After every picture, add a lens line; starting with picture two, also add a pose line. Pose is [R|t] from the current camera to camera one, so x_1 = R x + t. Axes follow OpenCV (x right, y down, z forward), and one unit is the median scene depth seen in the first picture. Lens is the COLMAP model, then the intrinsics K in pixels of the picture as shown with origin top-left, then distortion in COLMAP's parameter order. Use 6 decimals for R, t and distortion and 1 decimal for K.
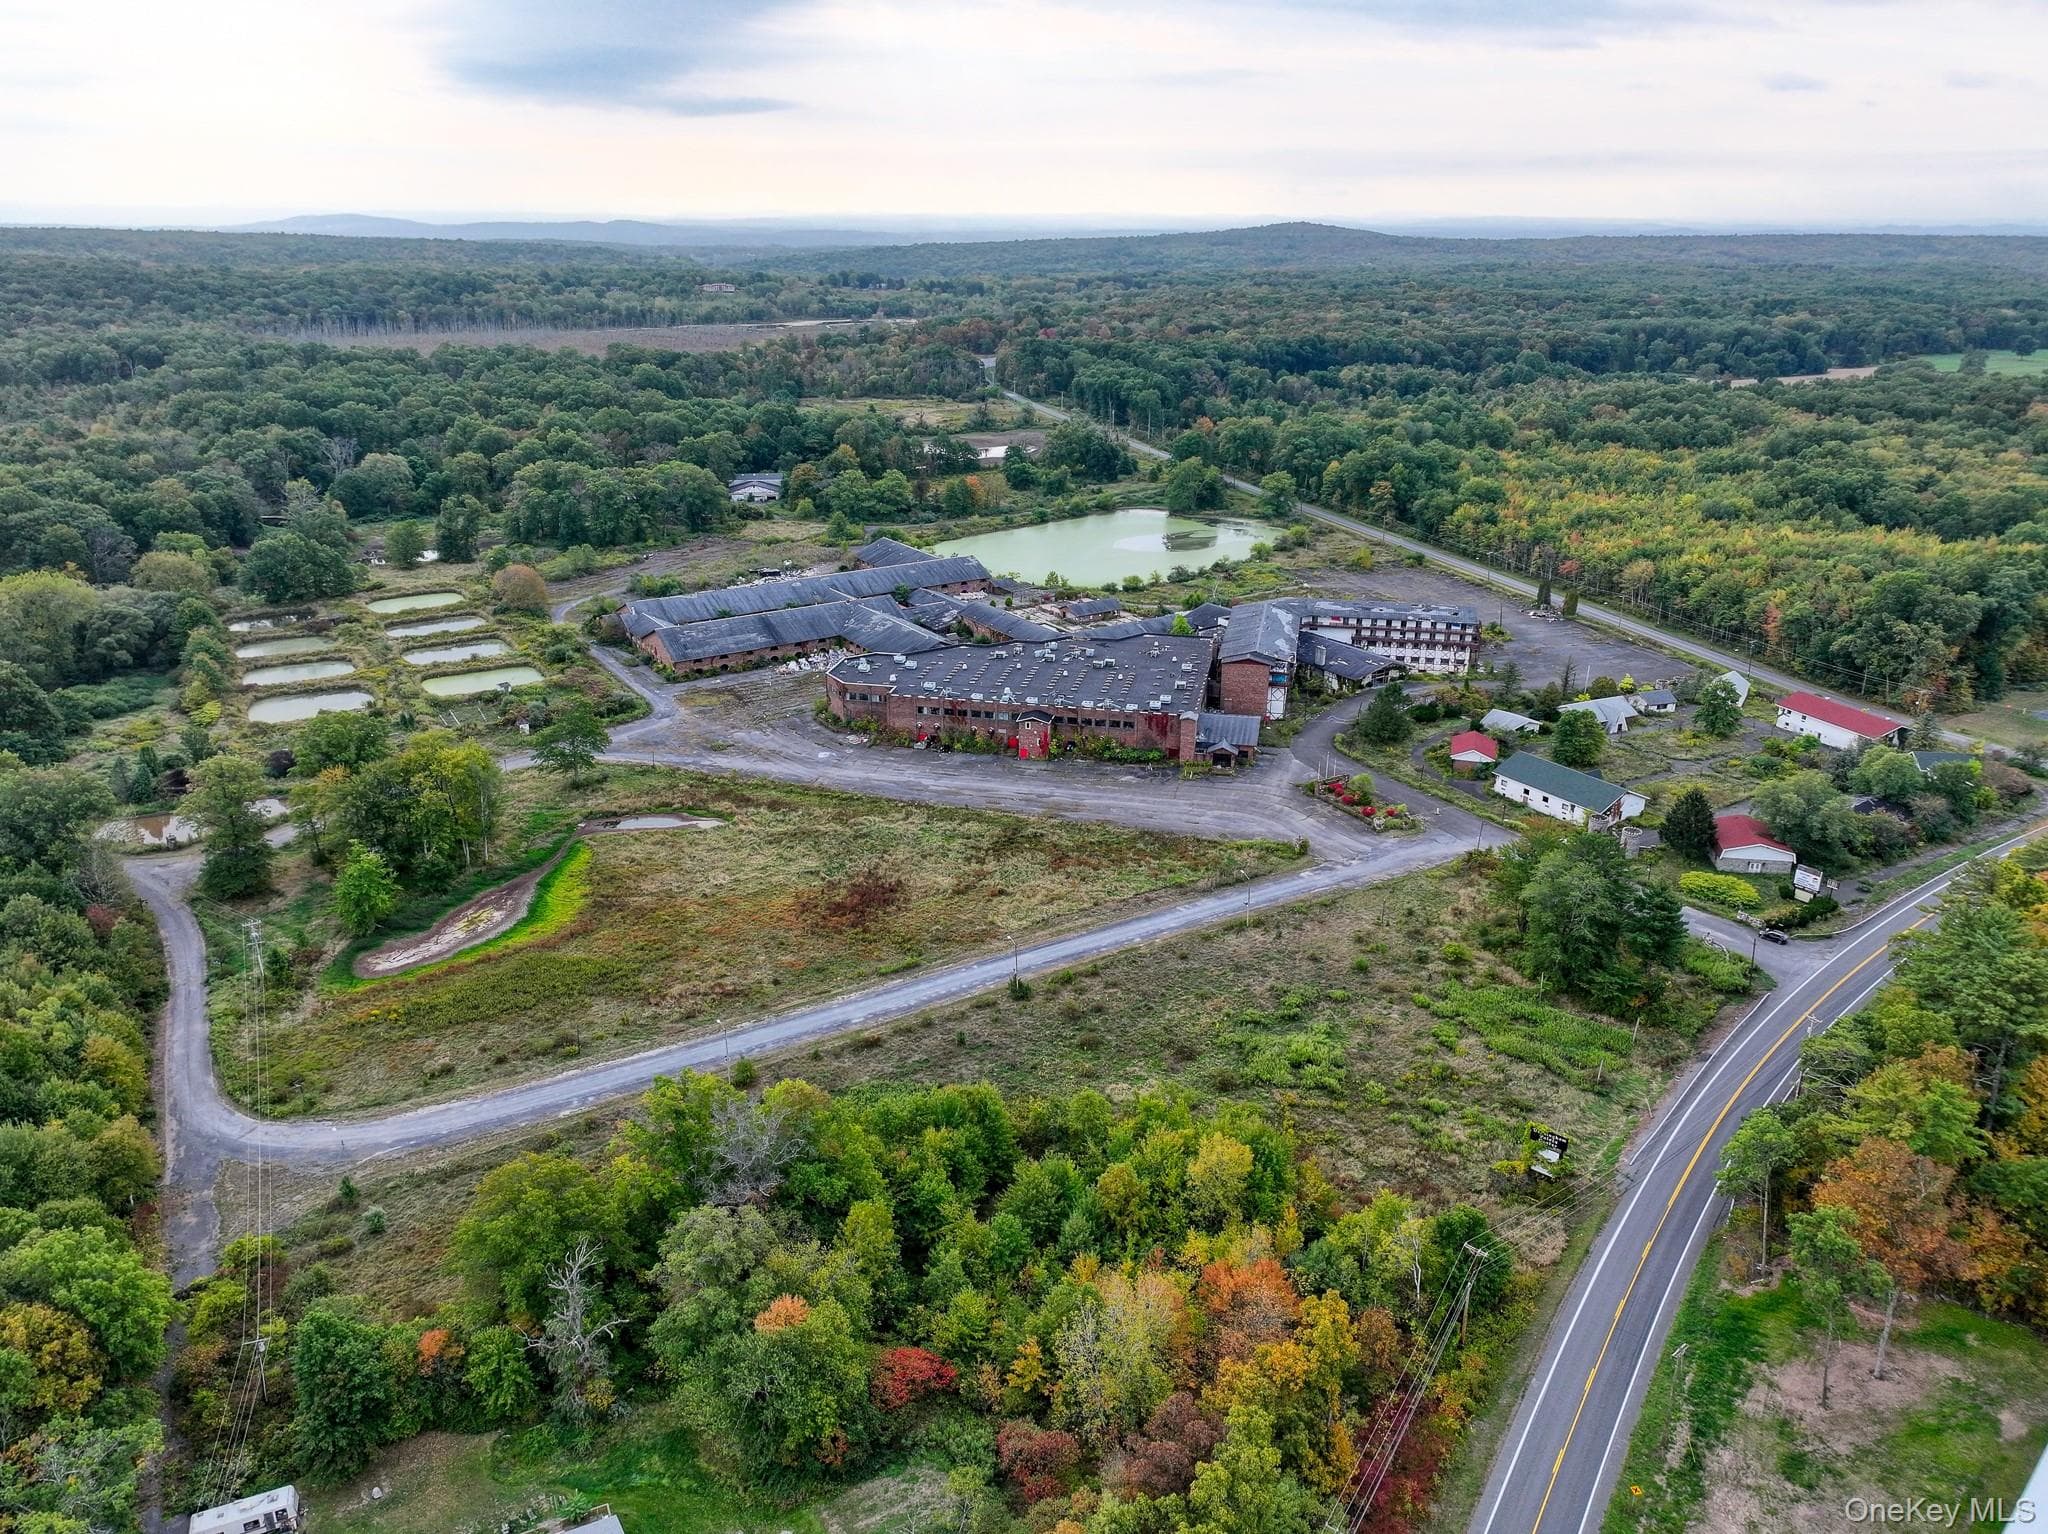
lens RADIAL K [[1440.1, 0, 1022.8], [0, 1440.1, 760.2], [0, 0, 1]] dist [-0.002217, 0.019424]
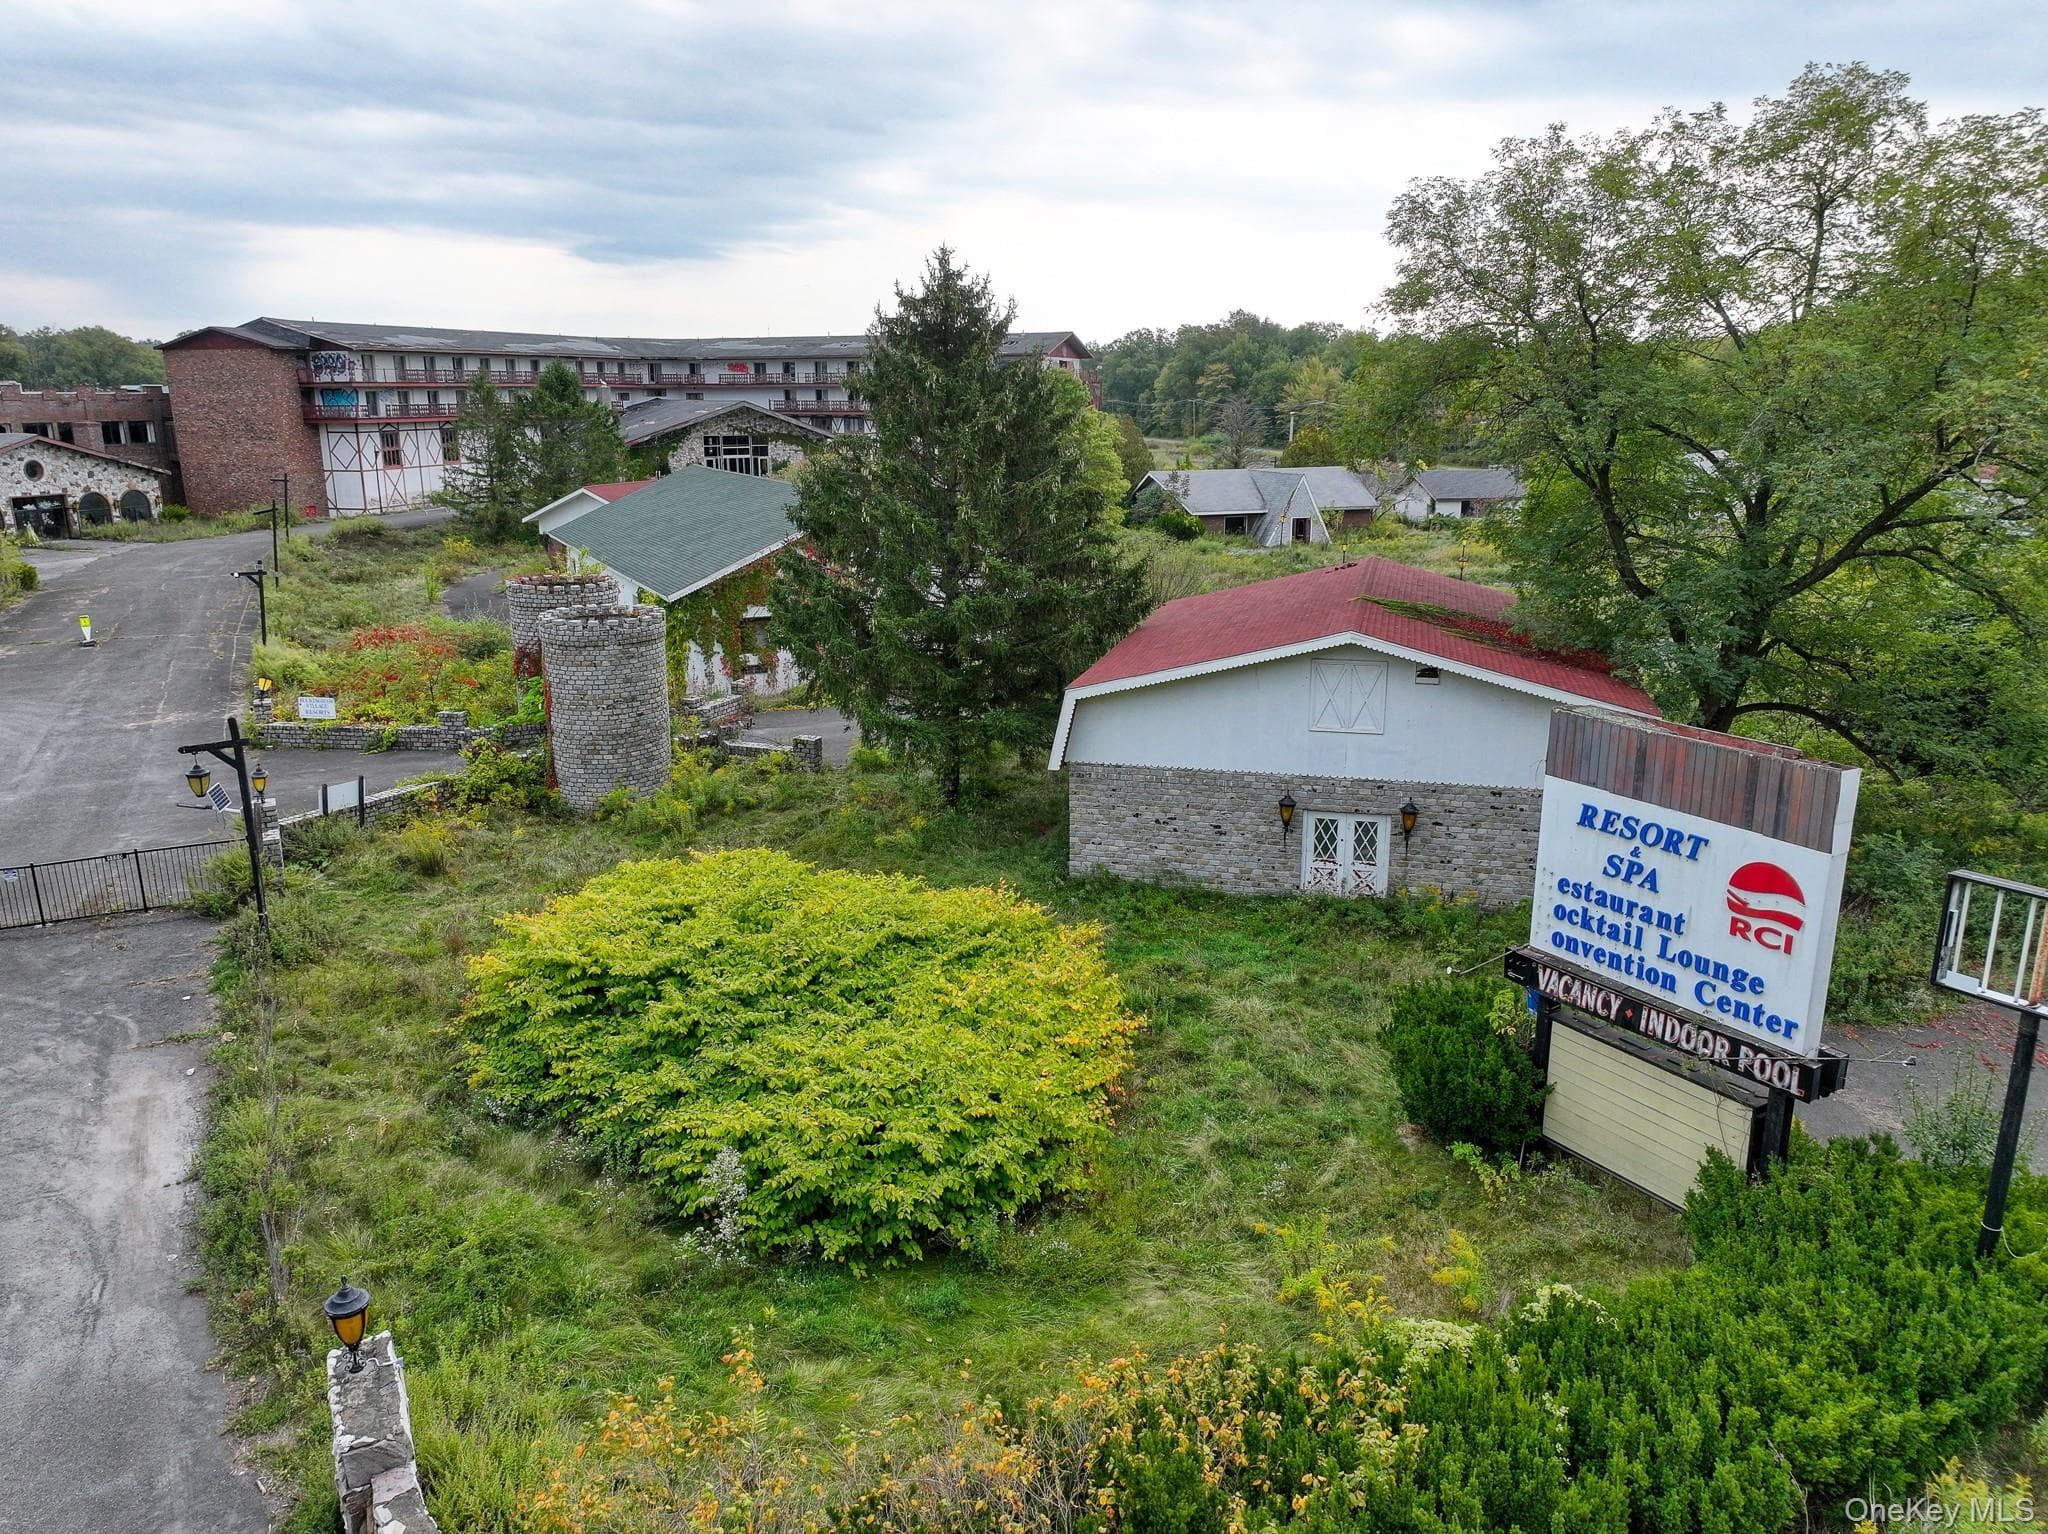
lens RADIAL K [[1440.1, 0, 1022.8], [0, 1440.1, 760.2], [0, 0, 1]] dist [-0.002217, 0.019424]
pose [[0.994772, 0.023408, -0.099404, 0.449651], [-0.034105, 0.993639, -0.107324, 0.073527], [0.096260, 0.110153, 0.989242, 0.801145]]
